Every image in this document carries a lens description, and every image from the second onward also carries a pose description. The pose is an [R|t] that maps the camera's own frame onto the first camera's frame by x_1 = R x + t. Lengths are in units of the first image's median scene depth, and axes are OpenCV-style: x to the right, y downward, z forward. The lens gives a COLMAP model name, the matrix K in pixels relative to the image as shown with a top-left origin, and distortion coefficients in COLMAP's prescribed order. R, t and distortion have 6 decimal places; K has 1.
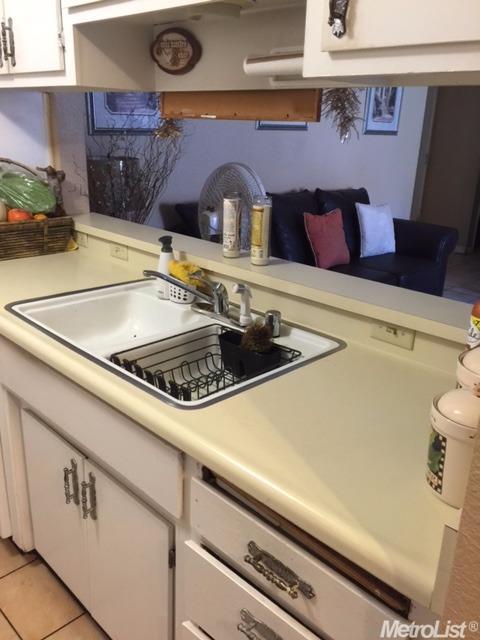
lens RADIAL K [[554.9, 0, 240.9], [0, 554.9, 322.0], [0, 0, 1]] dist [0.098138, -0.146166]
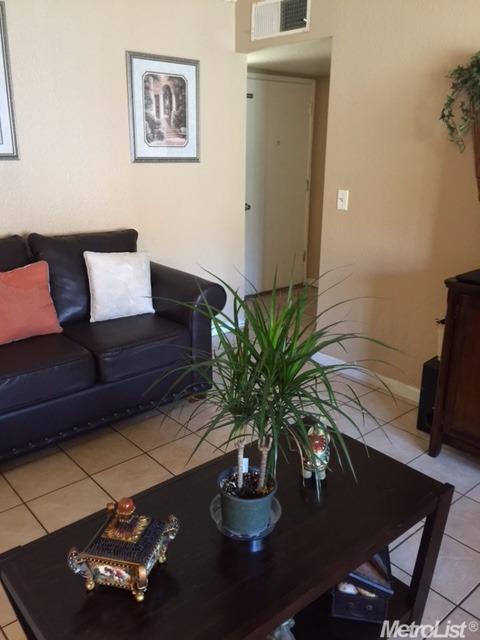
lens RADIAL K [[554.9, 0, 238.3], [0, 554.9, 317.8], [0, 0, 1]] dist [0.098138, -0.146166]
pose [[0.996482, -0.003647, -0.083724, 0.429694], [-0.000306, 0.998888, -0.047144, -0.077125], [0.083803, 0.047004, 0.995373, 0.232935]]
